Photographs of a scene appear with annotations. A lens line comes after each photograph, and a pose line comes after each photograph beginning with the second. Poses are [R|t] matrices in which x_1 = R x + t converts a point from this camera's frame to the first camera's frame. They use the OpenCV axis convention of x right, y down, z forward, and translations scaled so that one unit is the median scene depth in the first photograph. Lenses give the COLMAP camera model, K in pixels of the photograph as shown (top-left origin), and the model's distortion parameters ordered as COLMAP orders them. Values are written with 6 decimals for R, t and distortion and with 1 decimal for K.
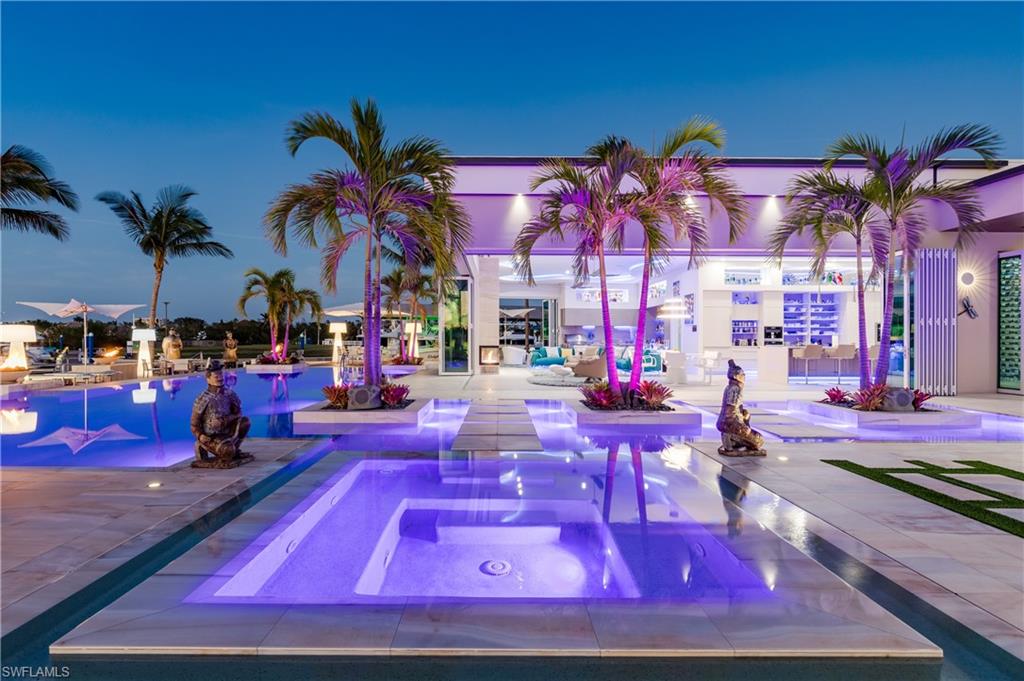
lens RADIAL K [[534.2, 0, 511.1], [0, 534.2, 347.4], [0, 0, 1]] dist [0.000824, -0.000486]
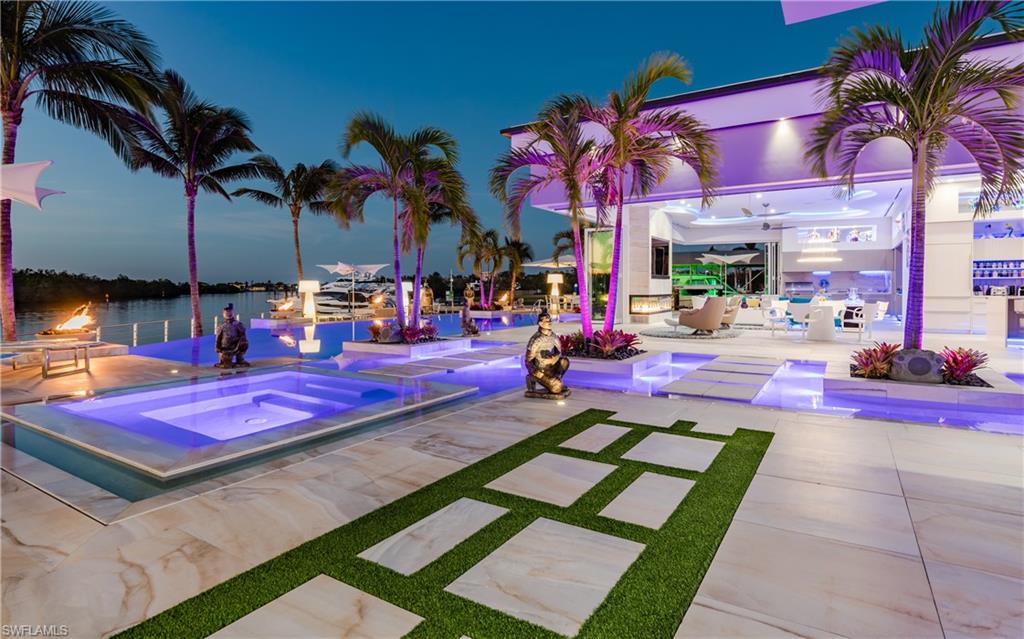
lens RADIAL K [[545.6, 0, 519.4], [0, 545.6, 316.8], [0, 0, 1]] dist [0.000326, -0.000247]
pose [[0.835793, 0.022500, -0.548583, 0.353121], [-0.001862, 0.999270, 0.038148, -0.000881], [0.549041, -0.030863, 0.835225, 0.022749]]
